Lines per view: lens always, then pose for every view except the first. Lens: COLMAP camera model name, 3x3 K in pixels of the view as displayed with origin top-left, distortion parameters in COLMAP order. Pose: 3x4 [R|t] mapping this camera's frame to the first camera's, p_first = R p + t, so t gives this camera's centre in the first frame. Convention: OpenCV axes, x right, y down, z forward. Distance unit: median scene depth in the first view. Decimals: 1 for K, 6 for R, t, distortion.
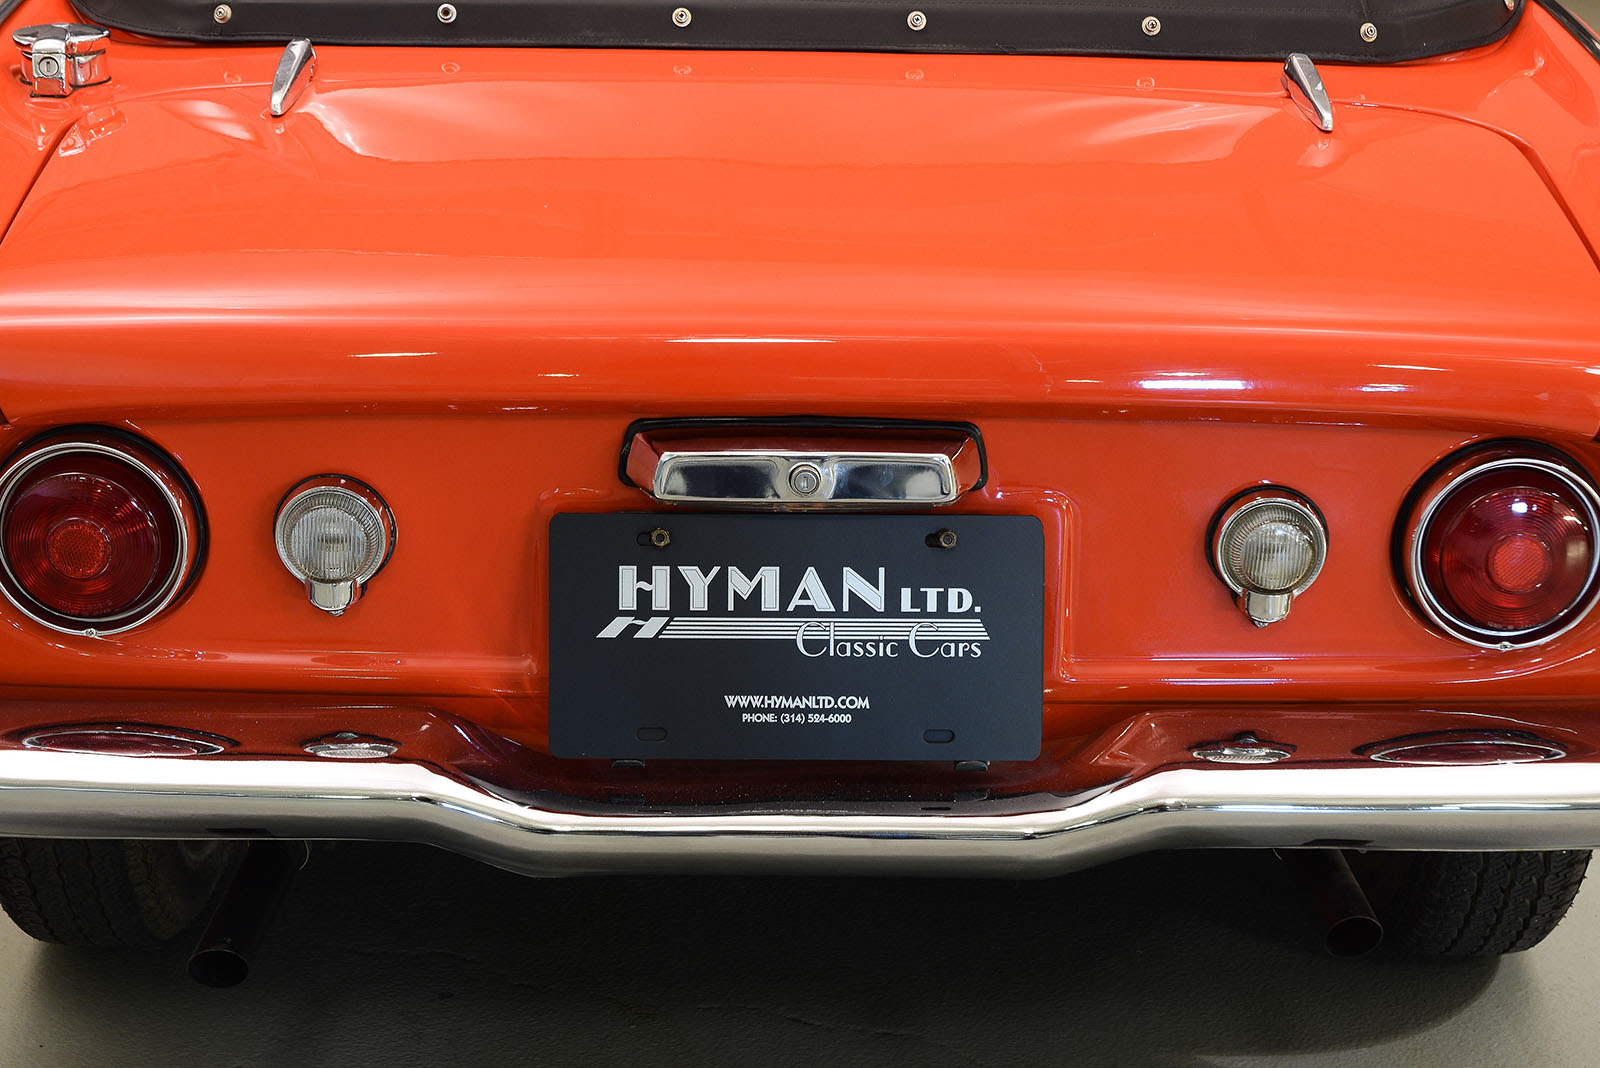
lens RADIAL K [[3118.2, 0, 825.4], [0, 3118.2, 536.0], [0, 0, 1]] dist [0.152957, 0.000000]
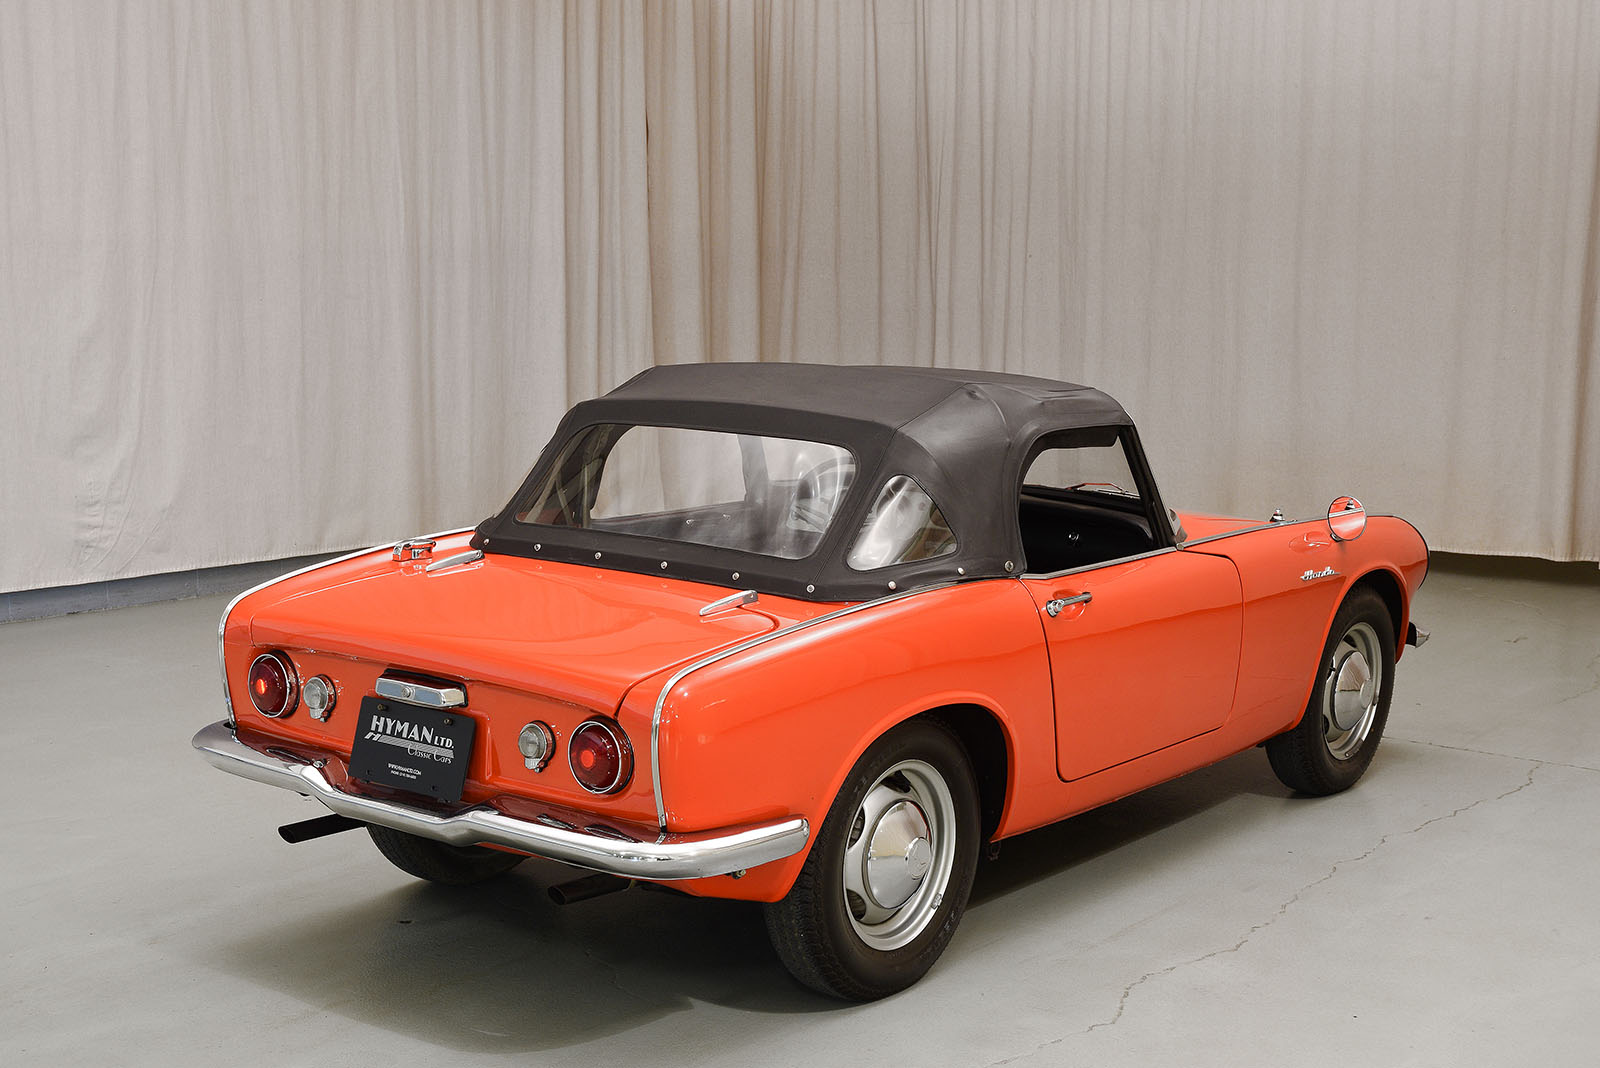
lens RADIAL K [[2243.0, 0, 796.6], [0, 2243.0, 531.5], [0, 0, 1]] dist [0.077467, 0.000000]
pose [[0.773107, 0.081153, -0.629063, 1.599373], [-0.207451, 0.969586, -0.129871, 0.034541], [0.599391, 0.230904, 0.766429, -0.460740]]
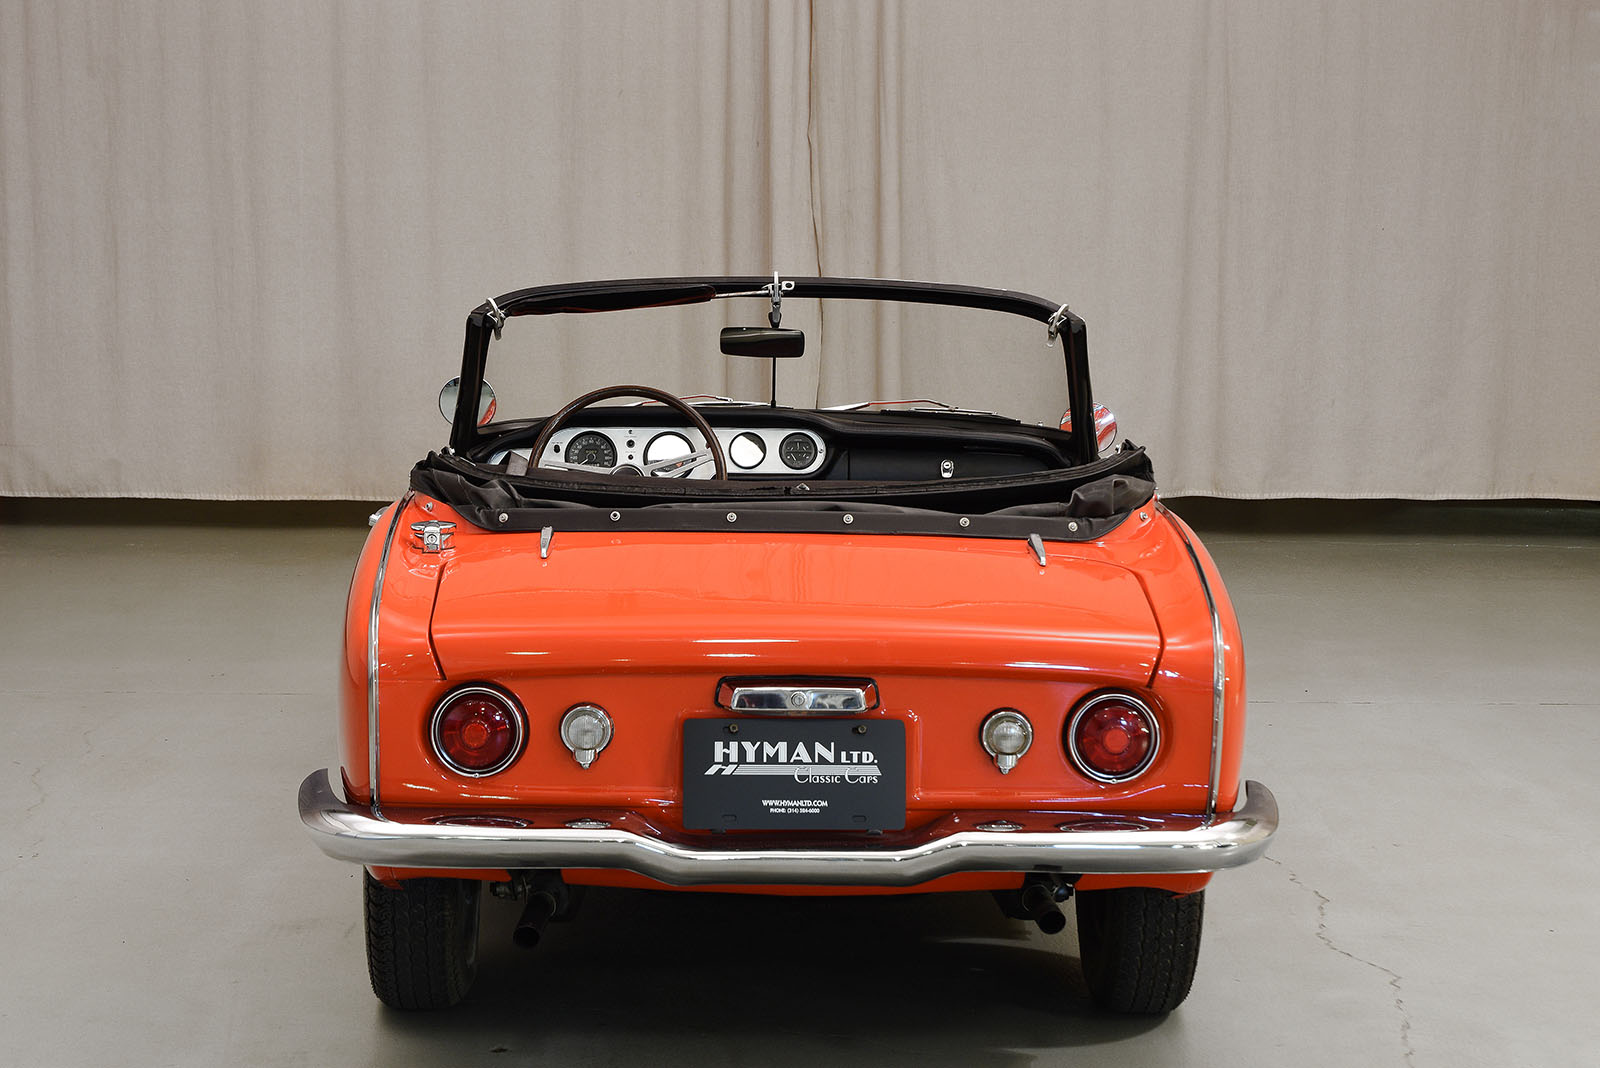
lens RADIAL K [[3295.6, 0, 848.1], [0, 3295.6, 509.3], [0, 0, 1]] dist [0.281756, 0.000000]
pose [[0.999708, -0.000248, 0.024145, -0.027925], [0.005312, 0.977711, -0.209888, 0.342569], [-0.023555, 0.209955, 0.977427, -1.343241]]
